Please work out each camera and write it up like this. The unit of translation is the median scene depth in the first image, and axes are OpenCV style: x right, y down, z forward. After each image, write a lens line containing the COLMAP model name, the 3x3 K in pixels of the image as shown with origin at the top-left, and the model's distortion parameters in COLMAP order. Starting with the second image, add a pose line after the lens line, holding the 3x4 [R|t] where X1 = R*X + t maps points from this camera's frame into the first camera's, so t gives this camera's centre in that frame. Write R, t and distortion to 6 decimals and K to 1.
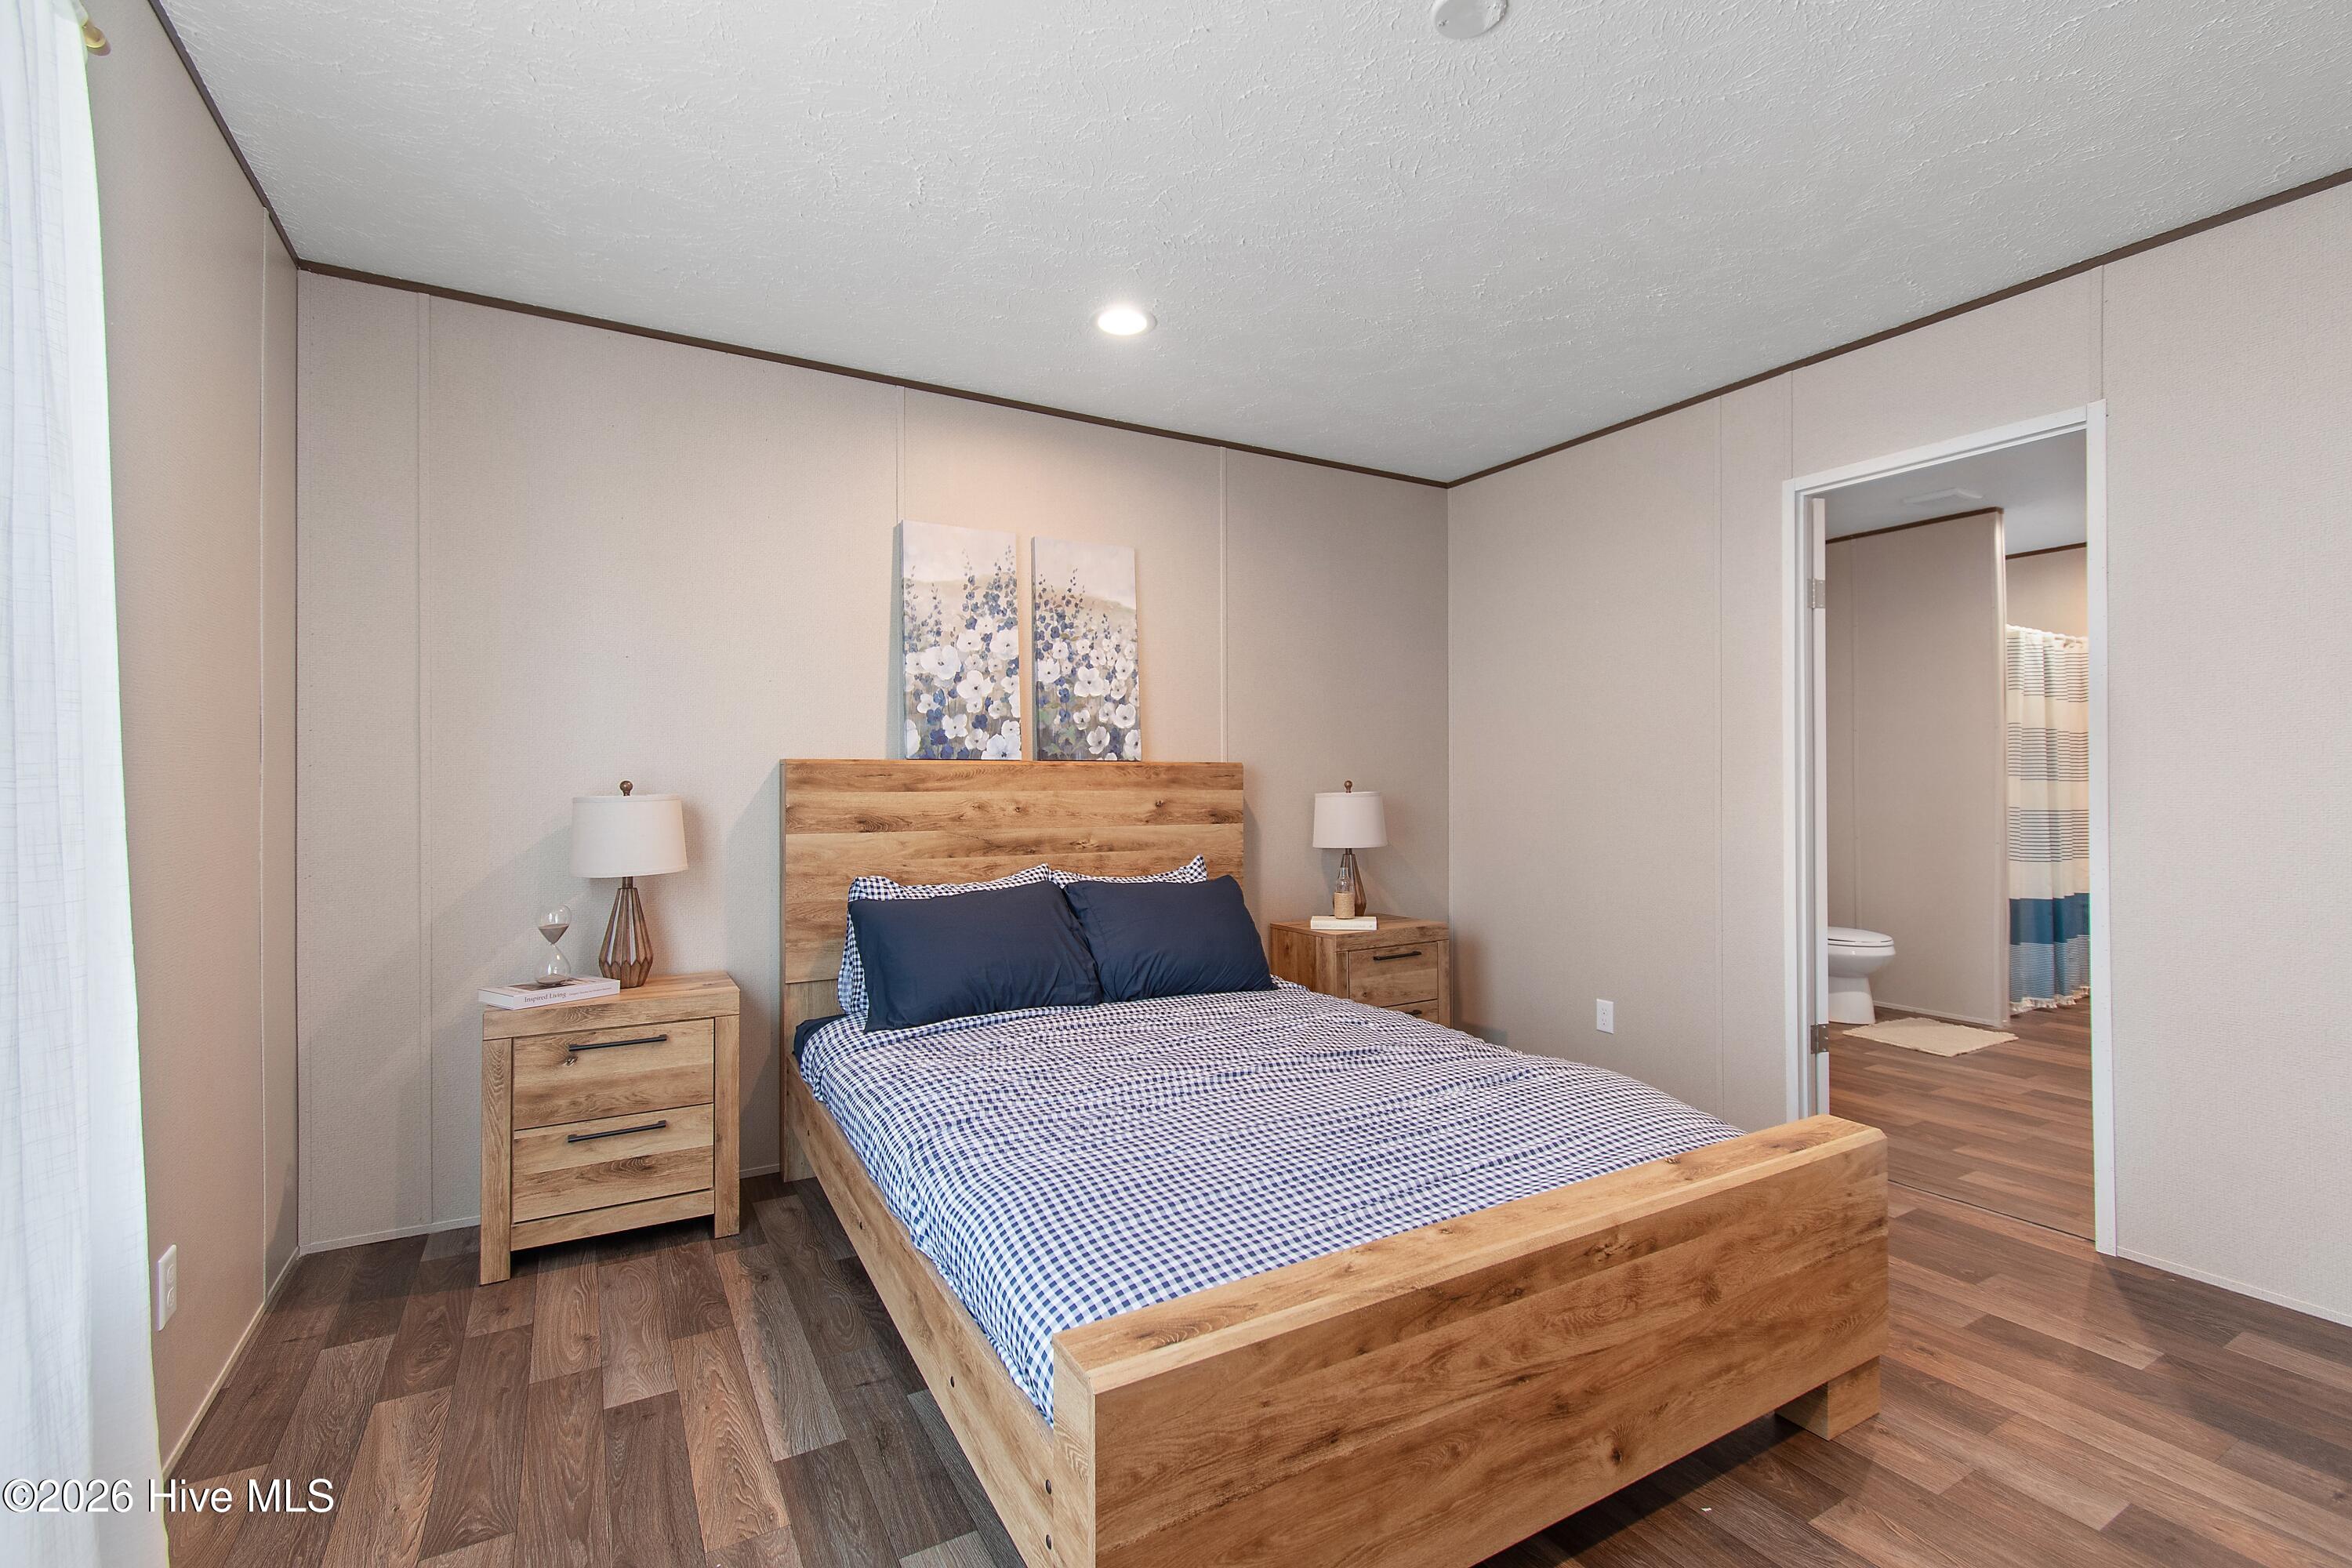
lens RADIAL K [[1039.4, 0, 1171.4], [0, 1039.4, 777.5], [0, 0, 1]] dist [0.003087, -0.001216]
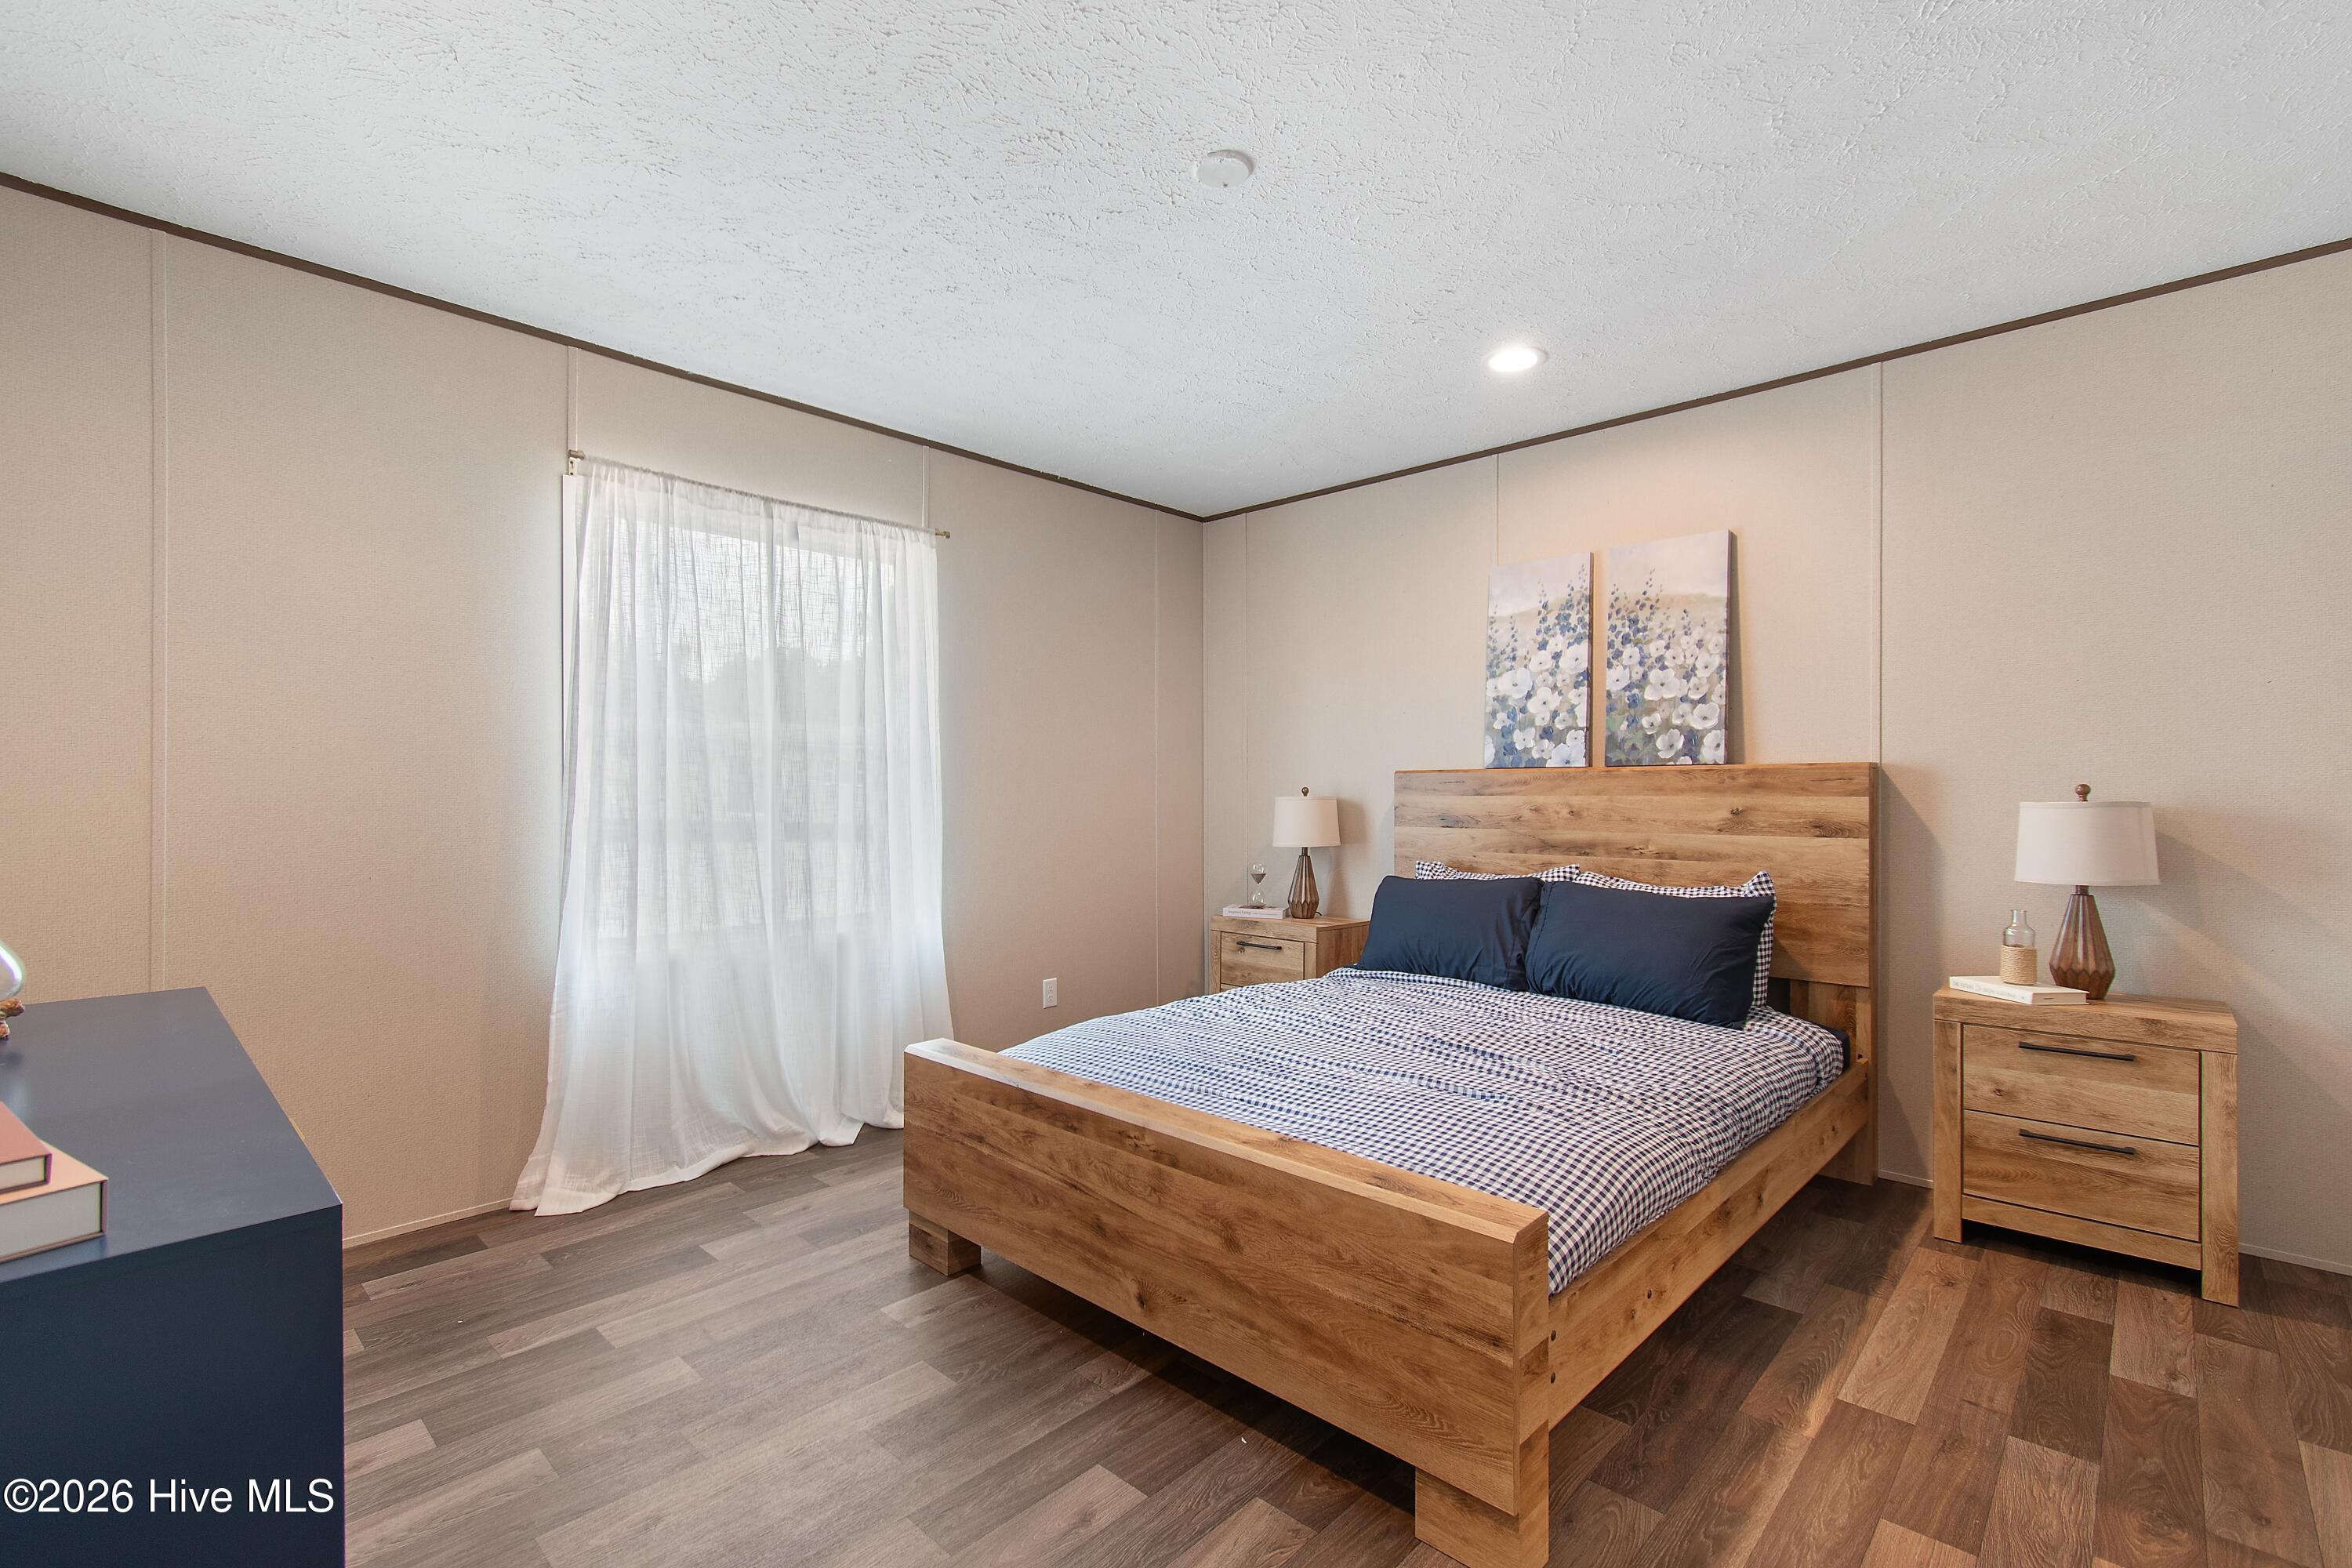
lens RADIAL K [[1039.4, 0, 1172.0], [0, 1039.4, 792.9], [0, 0, 1]] dist [0.003087, -0.001216]
pose [[0.283877, 0.004052, -0.958852, 0.763234], [0.006488, 0.999960, 0.006146, 0.000811], [0.958839, -0.007966, 0.283840, 0.300698]]
